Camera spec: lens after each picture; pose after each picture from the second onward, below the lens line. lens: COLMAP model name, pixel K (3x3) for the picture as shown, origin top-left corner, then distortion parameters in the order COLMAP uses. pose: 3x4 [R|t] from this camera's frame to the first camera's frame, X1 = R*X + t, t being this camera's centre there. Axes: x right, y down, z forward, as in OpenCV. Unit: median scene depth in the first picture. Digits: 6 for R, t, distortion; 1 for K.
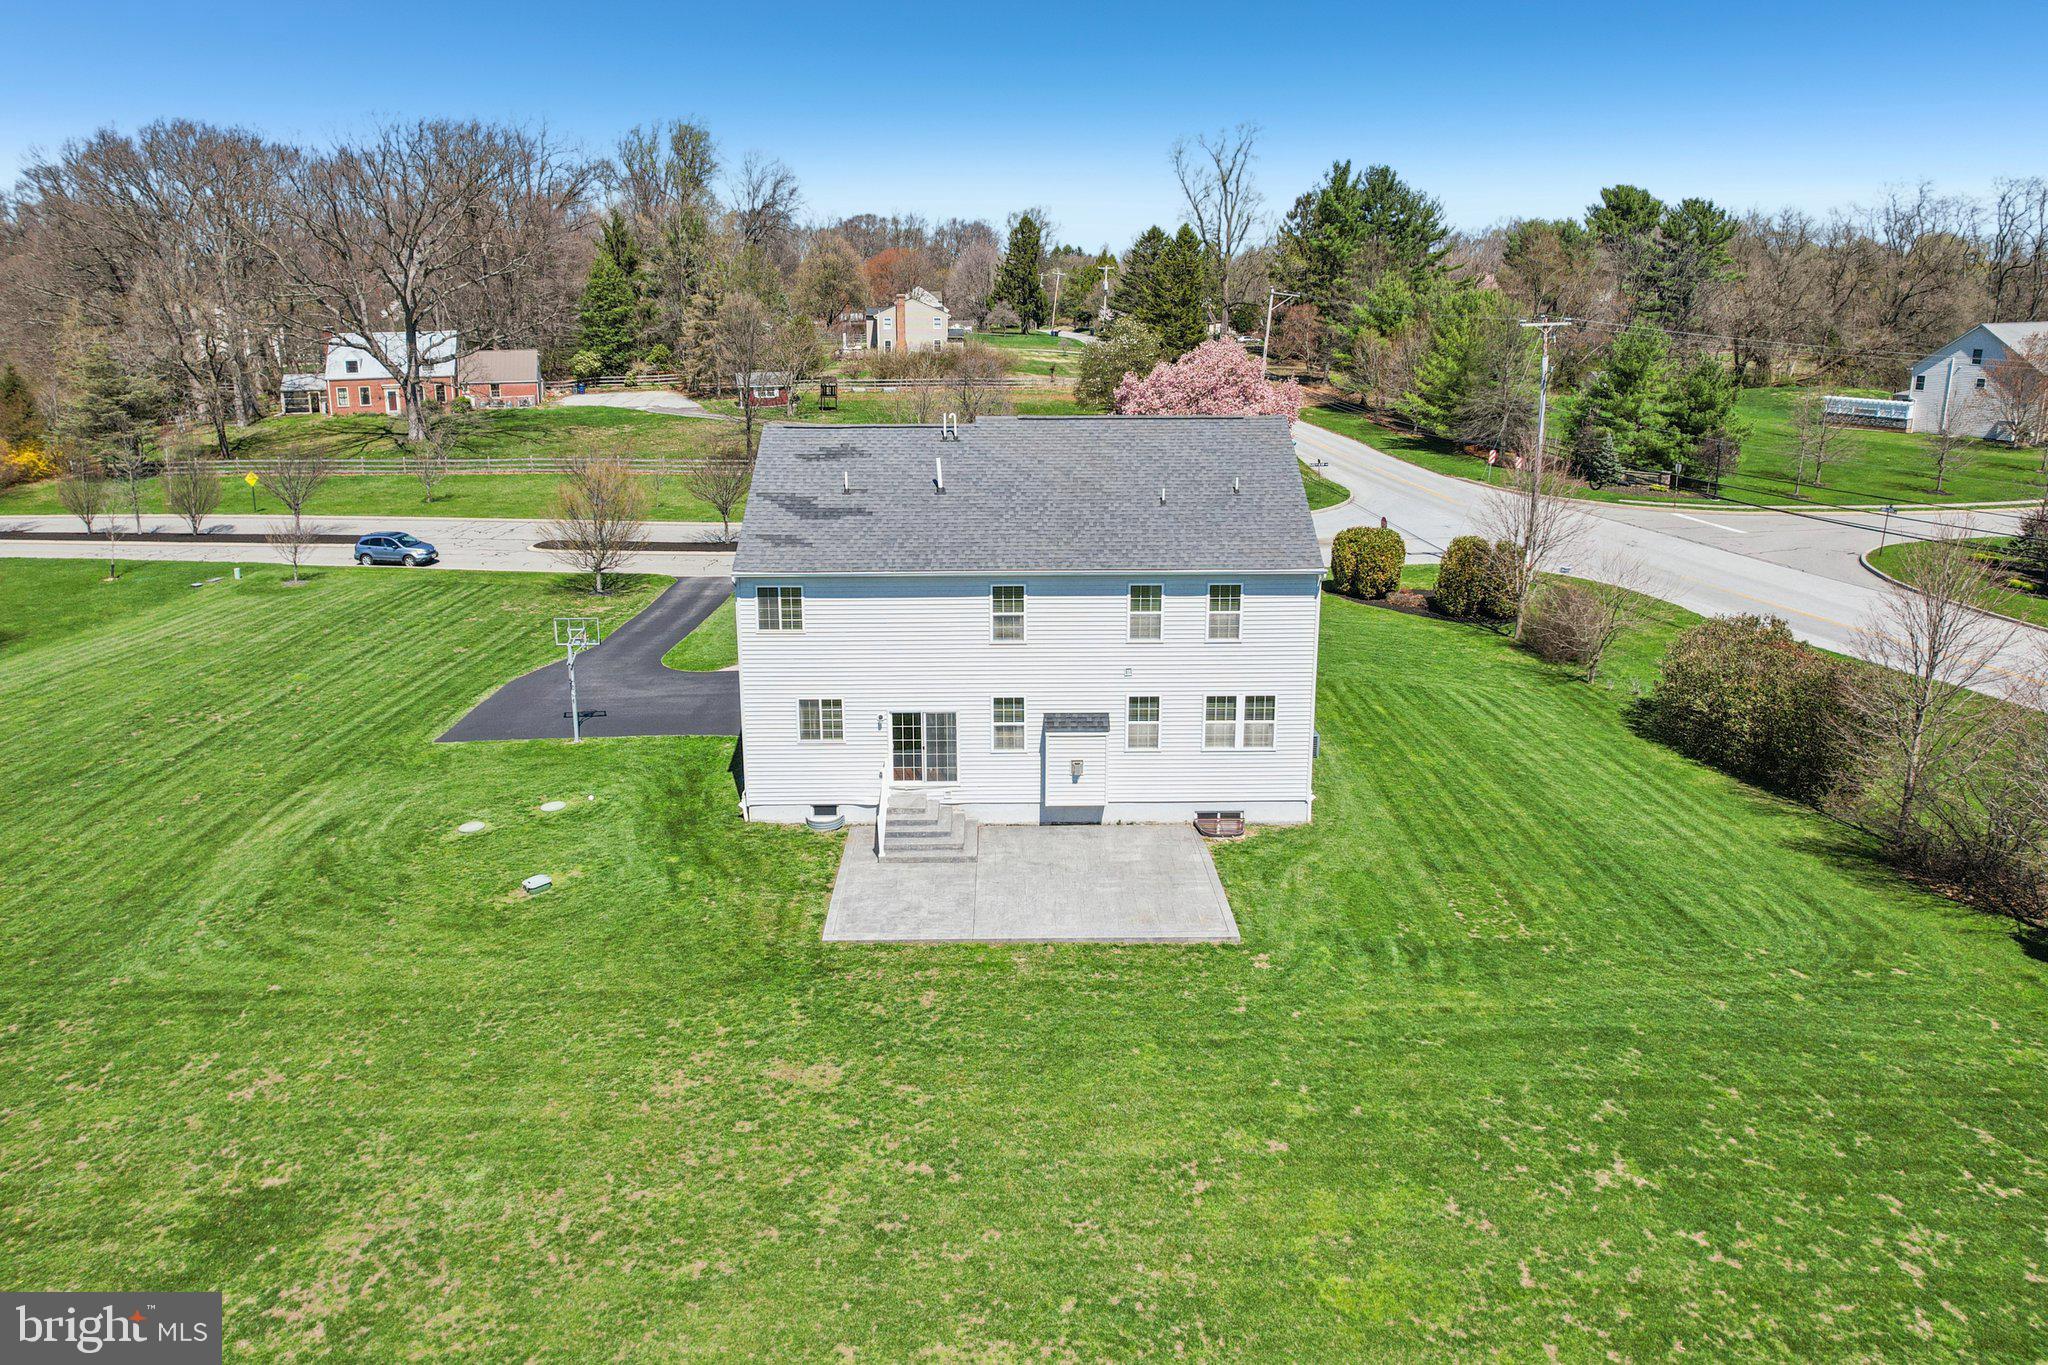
lens RADIAL K [[1328.1, 0, 1025.9], [0, 1328.1, 569.4], [0, 0, 1]] dist [-0.030051, 0.002180]
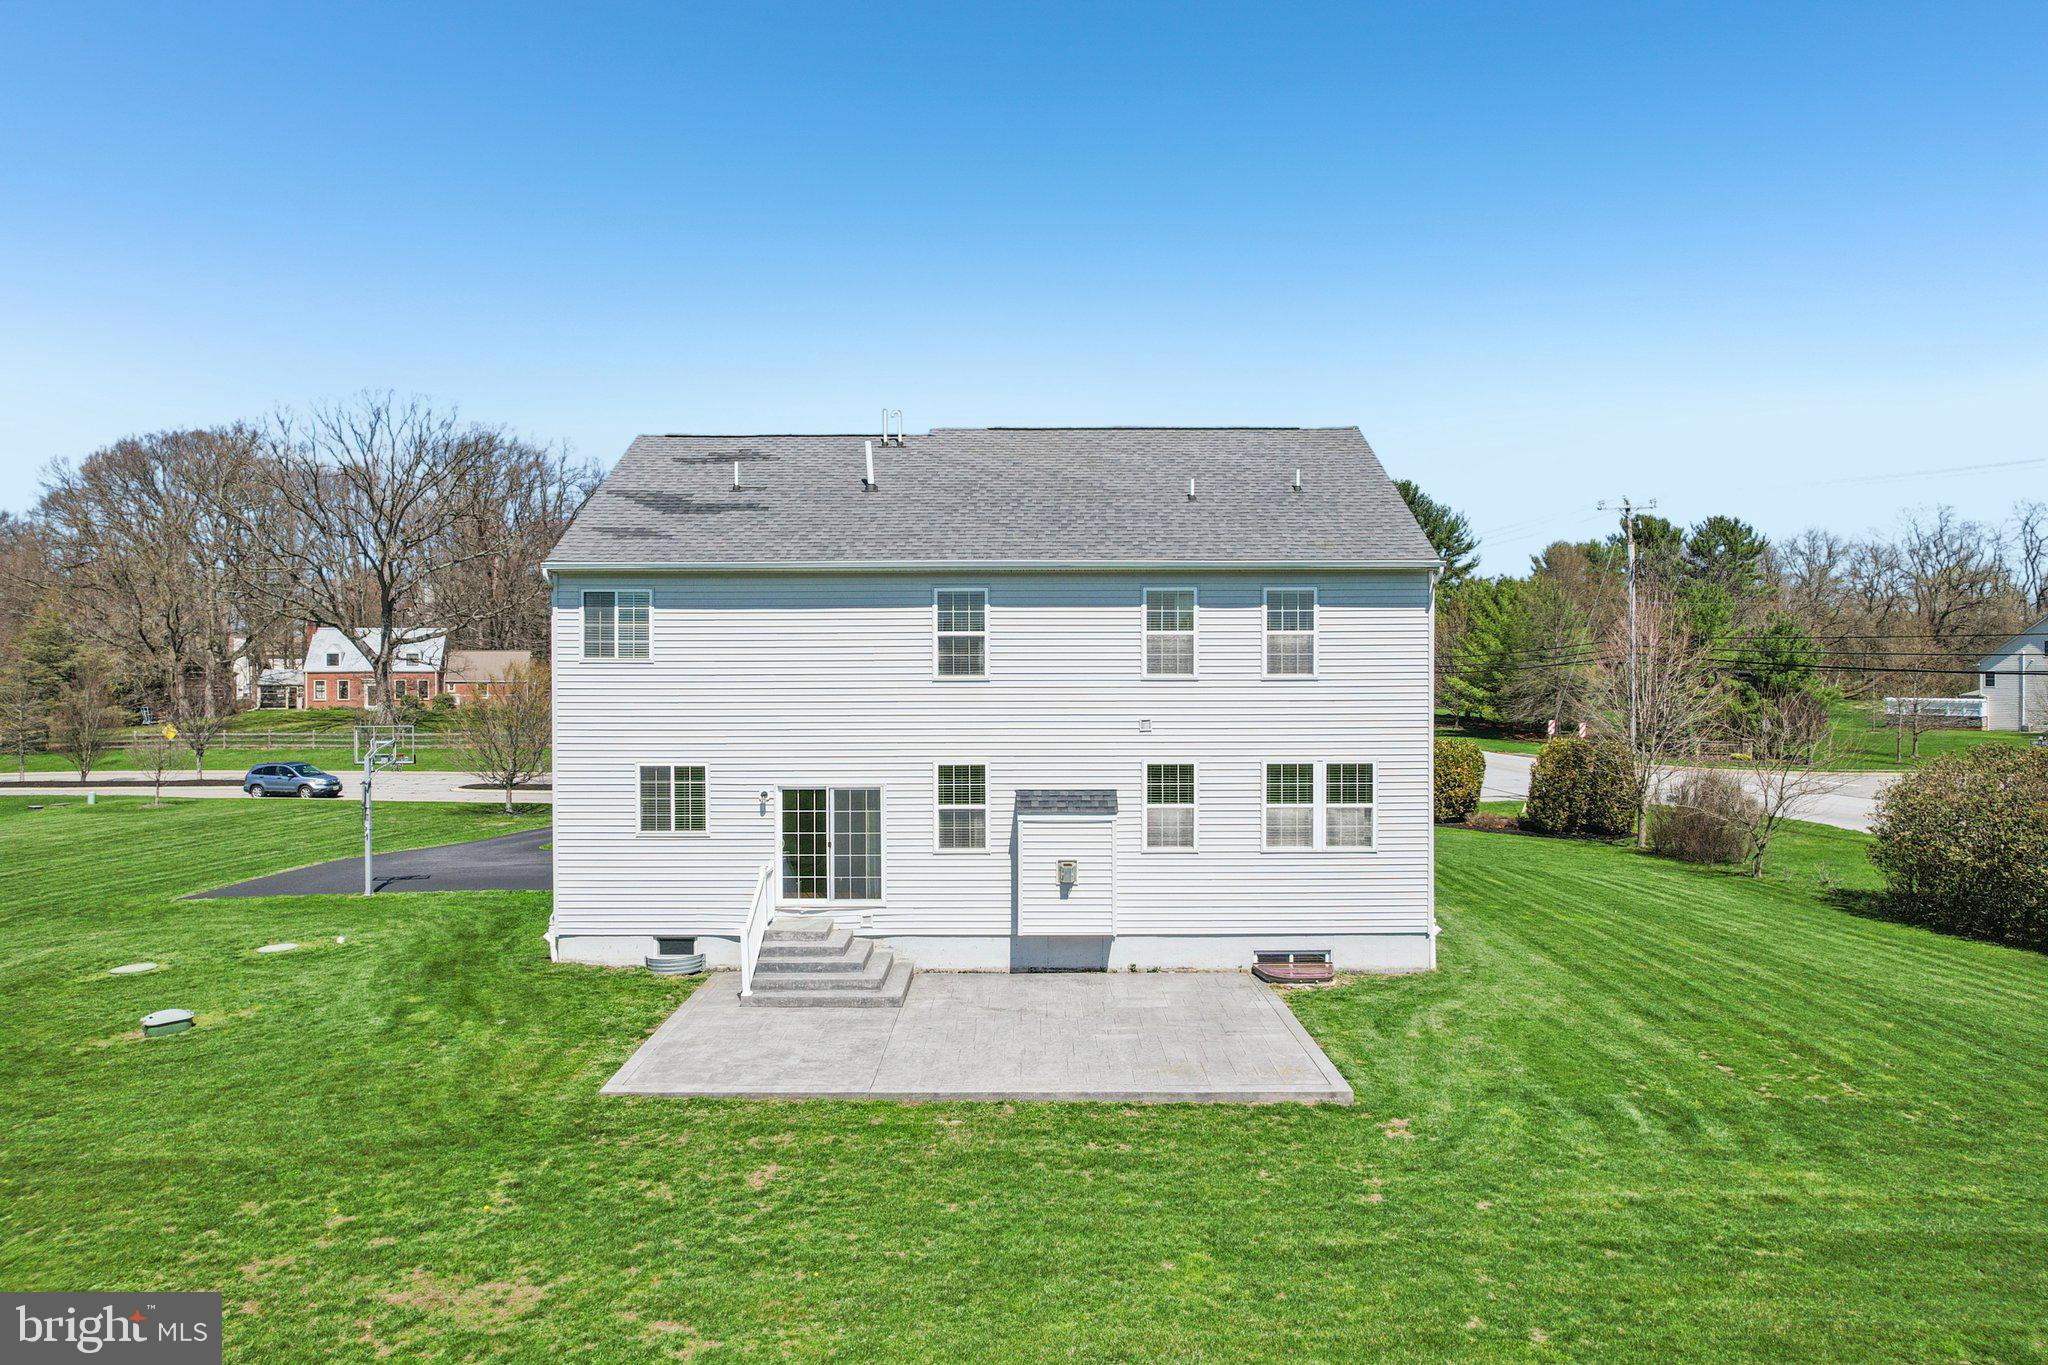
lens RADIAL K [[1309.3, 0, 1024.0], [0, 1309.3, 682.5], [0, 0, 1]] dist [-0.074376, 0.061263]
pose [[0.999818, -0.002973, -0.018861, 0.029704], [-0.000854, 0.979854, -0.199715, 0.184363], [0.019074, 0.199694, 0.979673, 0.365886]]
